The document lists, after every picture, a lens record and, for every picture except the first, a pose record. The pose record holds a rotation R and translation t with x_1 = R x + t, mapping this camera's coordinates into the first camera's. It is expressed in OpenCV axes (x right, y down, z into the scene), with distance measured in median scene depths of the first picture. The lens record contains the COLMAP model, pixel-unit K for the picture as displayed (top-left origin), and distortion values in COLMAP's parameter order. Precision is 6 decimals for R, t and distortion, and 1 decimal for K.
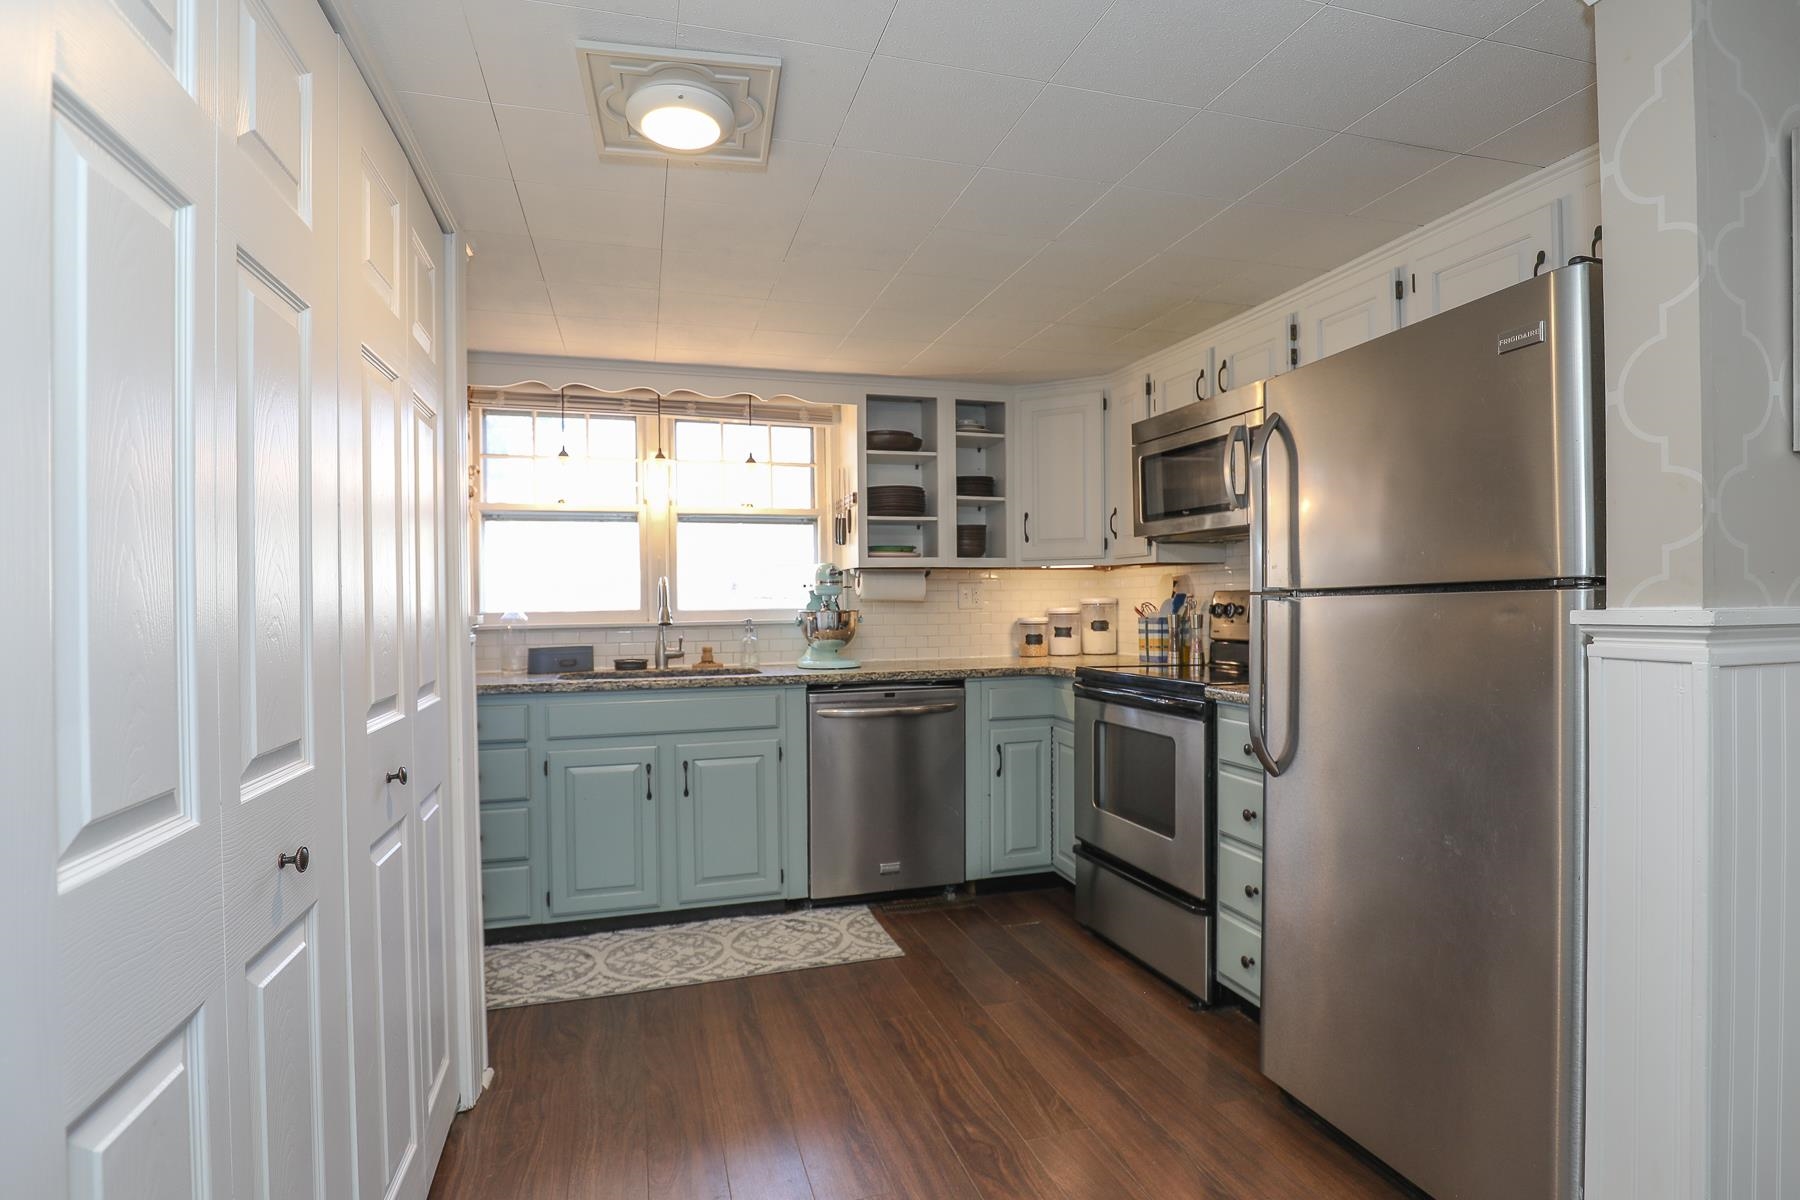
lens RADIAL K [[867.0, 0, 904.0], [0, 867.0, 602.0], [0, 0, 1]] dist [-0.019790, -0.001616]
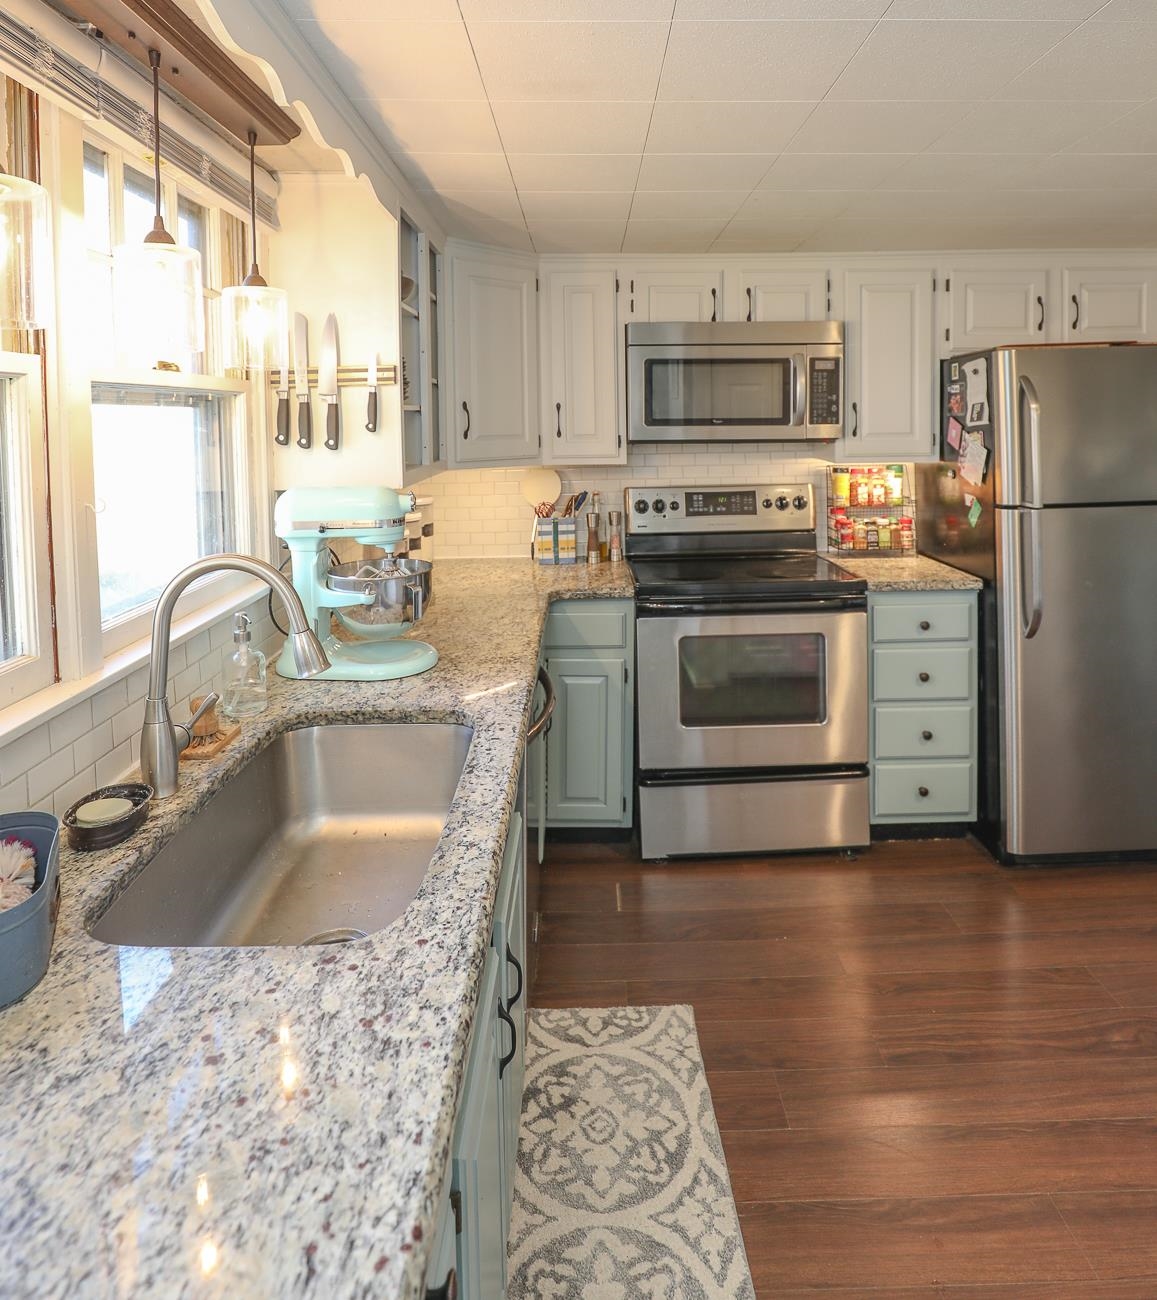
lens RADIAL K [[813.2, 0, 572.1], [0, 813.2, 447.8], [0, 0, 1]] dist [-0.010491, -0.000965]
pose [[0.305044, -0.028056, 0.951925, -0.641634], [0.015913, 0.999577, 0.024361, -0.092728], [-0.952205, 0.007717, 0.305361, 0.814131]]
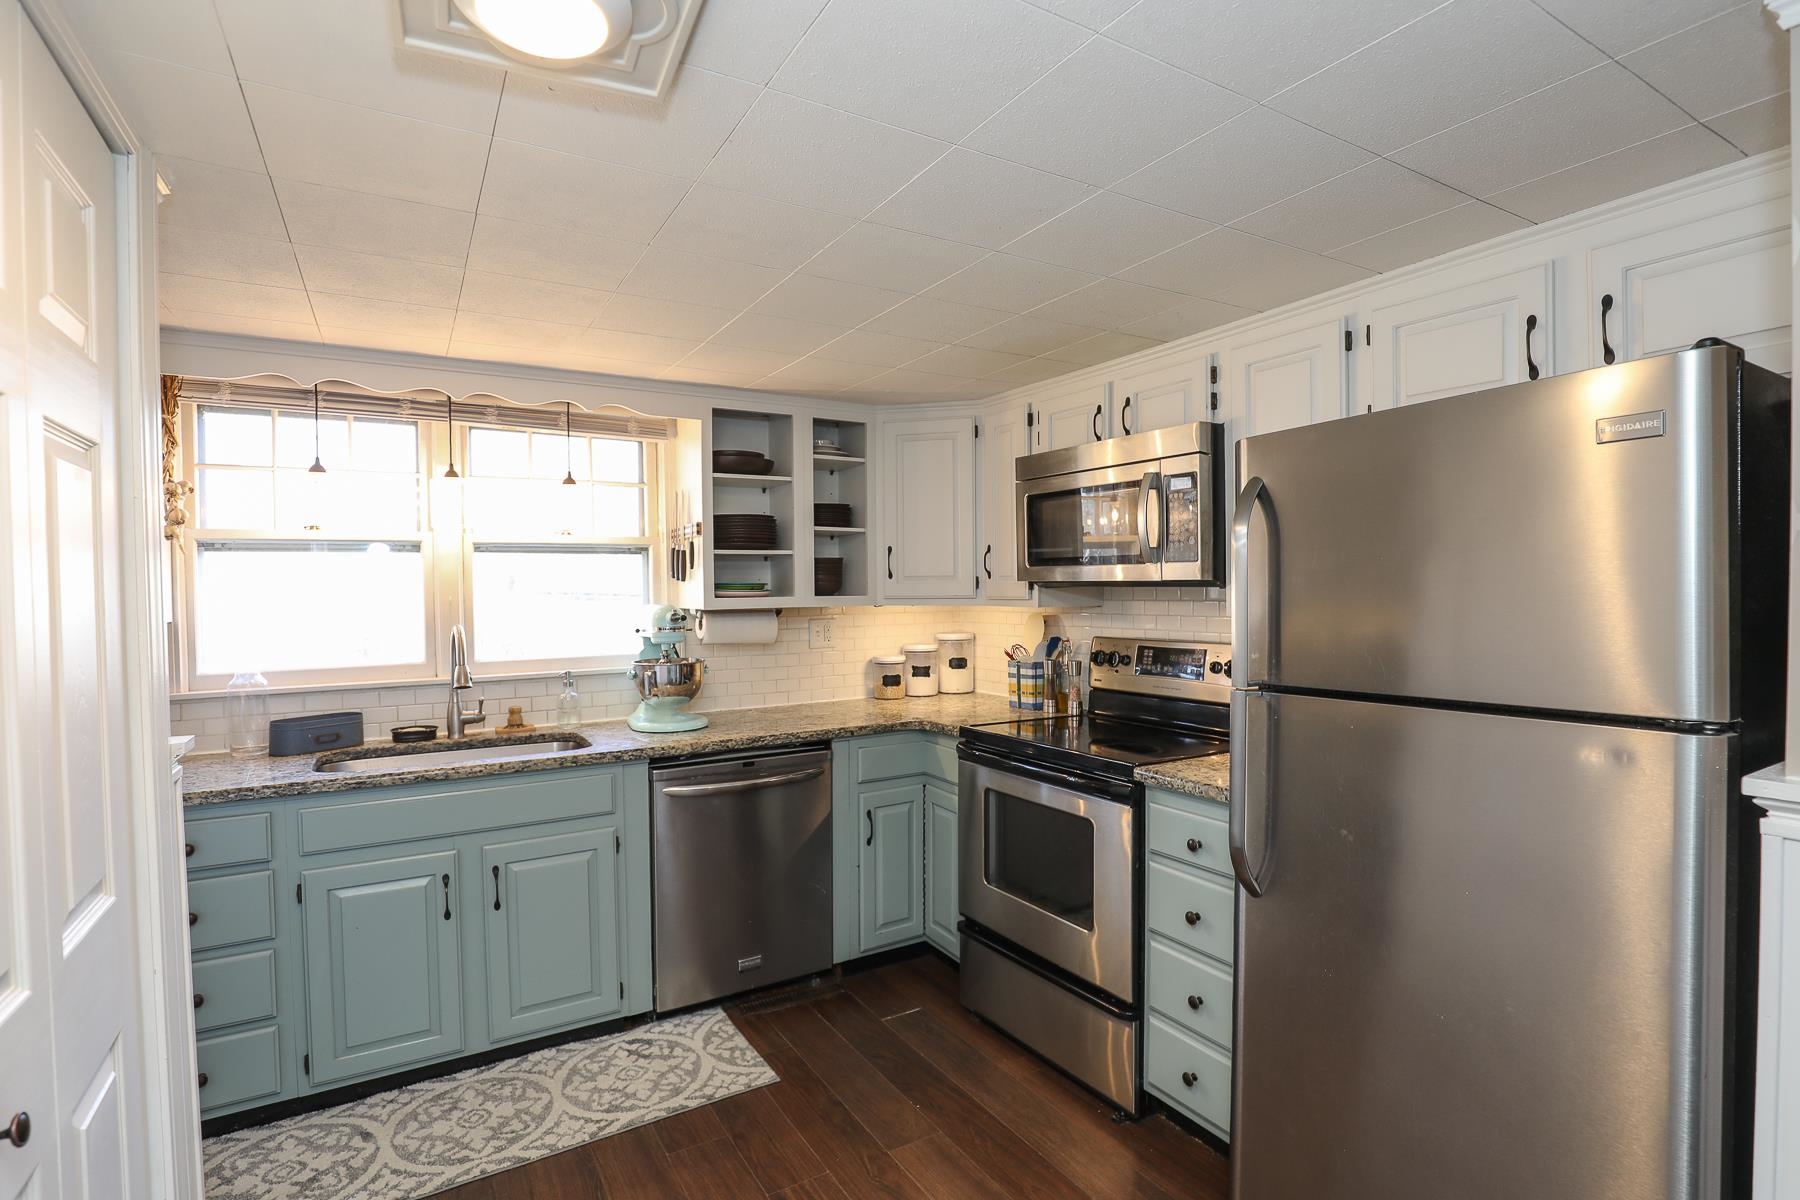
lens RADIAL K [[837.2, 0, 892.8], [0, 837.2, 604.6], [0, 0, 1]] dist [-0.029195, 0.004093]
pose [[0.971541, -0.004351, 0.236833, -0.076445], [0.000869, 0.999890, 0.014807, -0.065789], [-0.236871, -0.014180, 0.971438, 0.174225]]
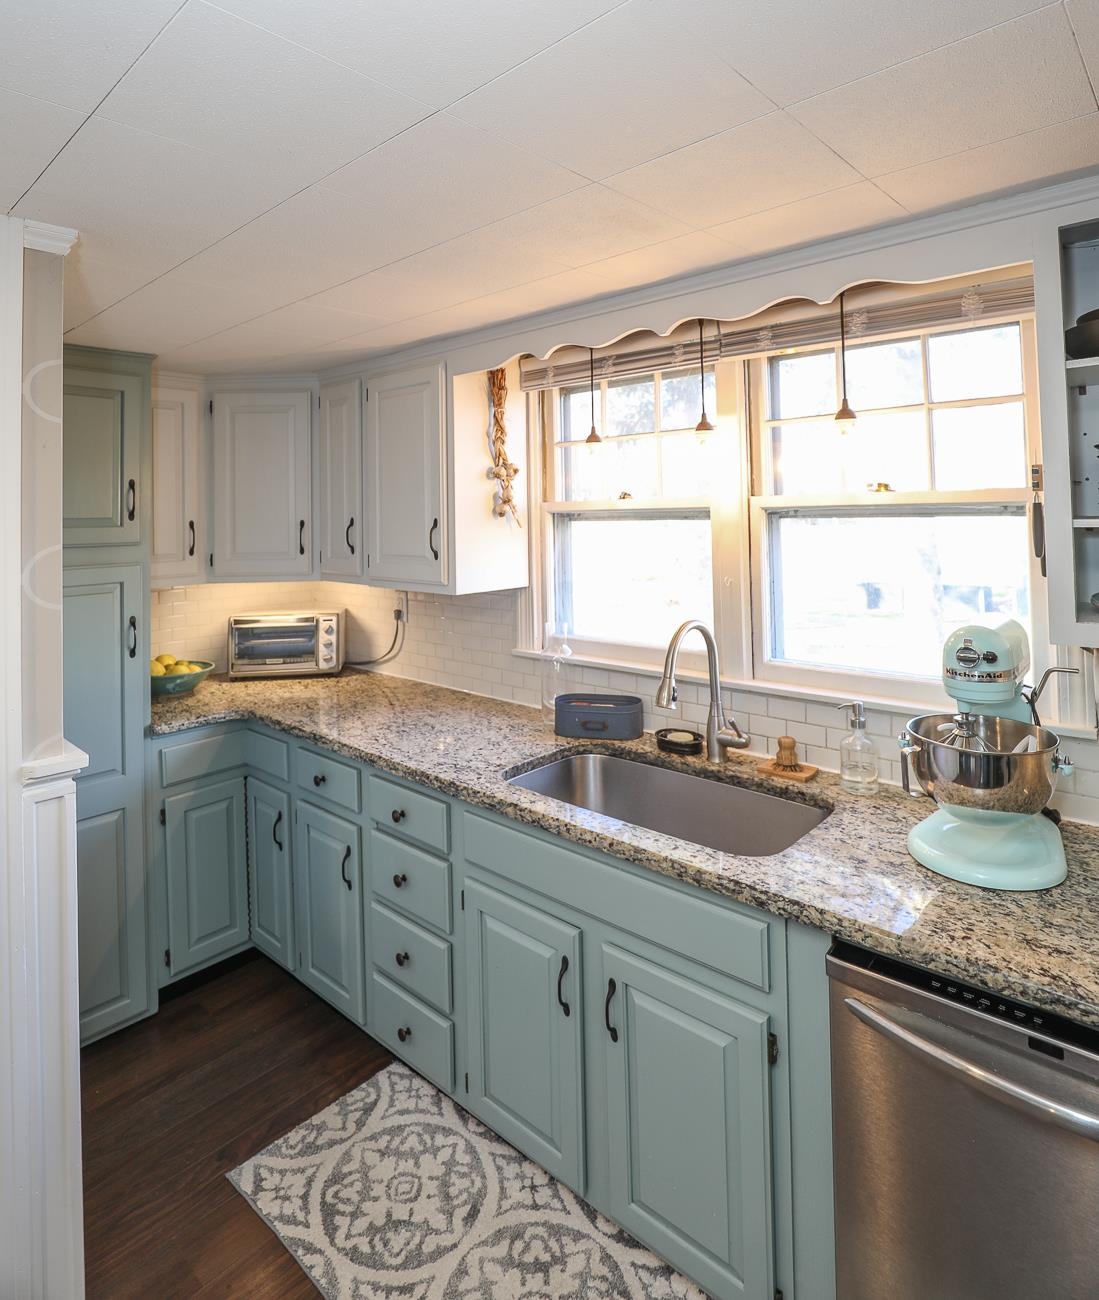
lens RADIAL K [[756.0, 0, 543.8], [0, 756.0, 493.6], [0, 0, 1]] dist [-0.017613, 0.001974]
pose [[0.507163, -0.017367, -0.861675, 0.154663], [0.012714, 0.999839, -0.012668, -0.128534], [0.861756, -0.004531, 0.507302, 0.698622]]
